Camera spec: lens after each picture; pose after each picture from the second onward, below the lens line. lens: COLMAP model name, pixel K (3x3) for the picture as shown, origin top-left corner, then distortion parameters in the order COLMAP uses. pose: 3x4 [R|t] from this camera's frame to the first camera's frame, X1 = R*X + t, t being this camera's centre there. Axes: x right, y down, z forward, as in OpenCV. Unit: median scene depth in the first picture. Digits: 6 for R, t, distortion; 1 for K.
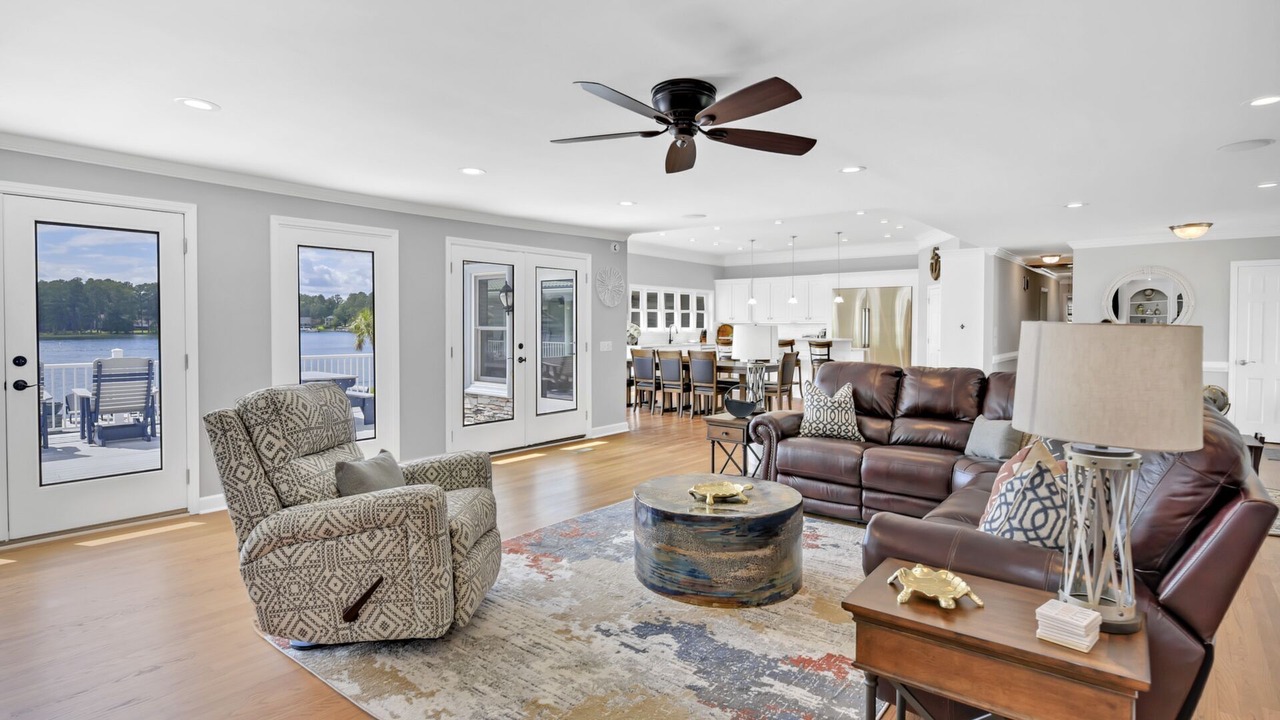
lens RADIAL K [[646.0, 0, 645.6], [0, 646.0, 340.3], [0, 0, 1]] dist [0.000865, -0.000862]
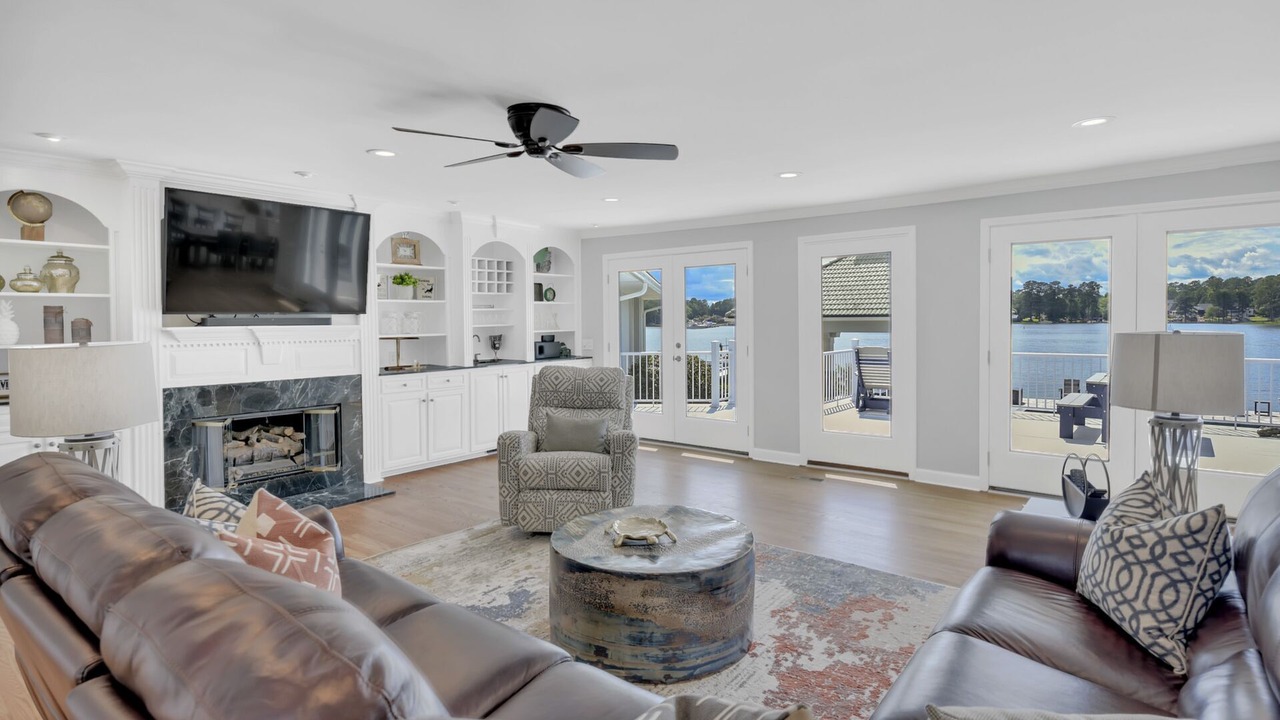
lens RADIAL K [[646.0, 0, 645.6], [0, 646.0, 340.3], [0, 0, 1]] dist [0.000865, -0.000862]
pose [[0.011379, 0.030220, -0.999479, 0.569708], [-0.014425, 0.999444, 0.030054, -0.024165], [0.999831, 0.014076, 0.011808, 0.594412]]
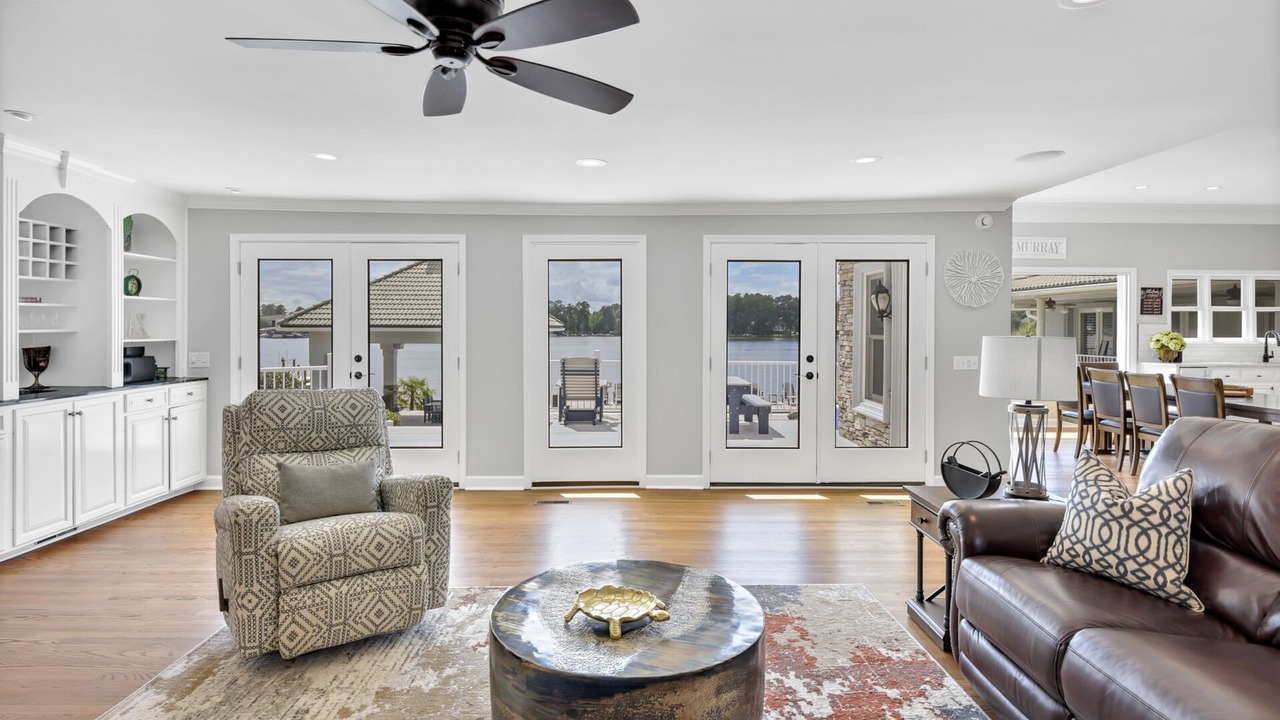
lens RADIAL K [[657.7, 0, 640.2], [0, 657.7, 337.4], [0, 0, 1]] dist [0.001194, -0.000690]
pose [[0.638813, 0.009041, -0.769309, 0.368823], [-0.018226, 0.999828, -0.003385, -0.013836], [0.769147, 0.016184, 0.638868, 0.368277]]
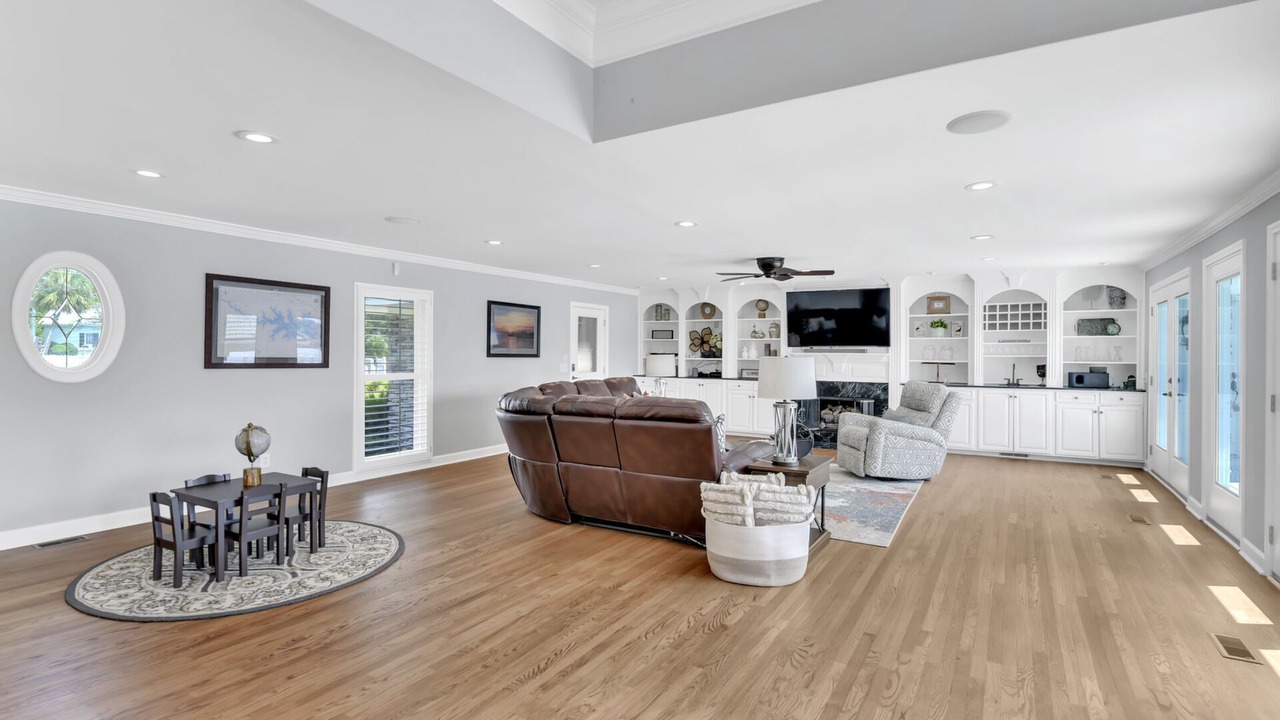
lens RADIAL K [[646.0, 0, 645.6], [0, 646.0, 340.3], [0, 0, 1]] dist [0.000865, -0.000862]
pose [[-0.993605, -0.012206, -0.112248, 0.388705], [-0.012727, 0.999911, 0.003922, -0.042909], [0.112190, 0.005325, -0.993673, 1.690525]]
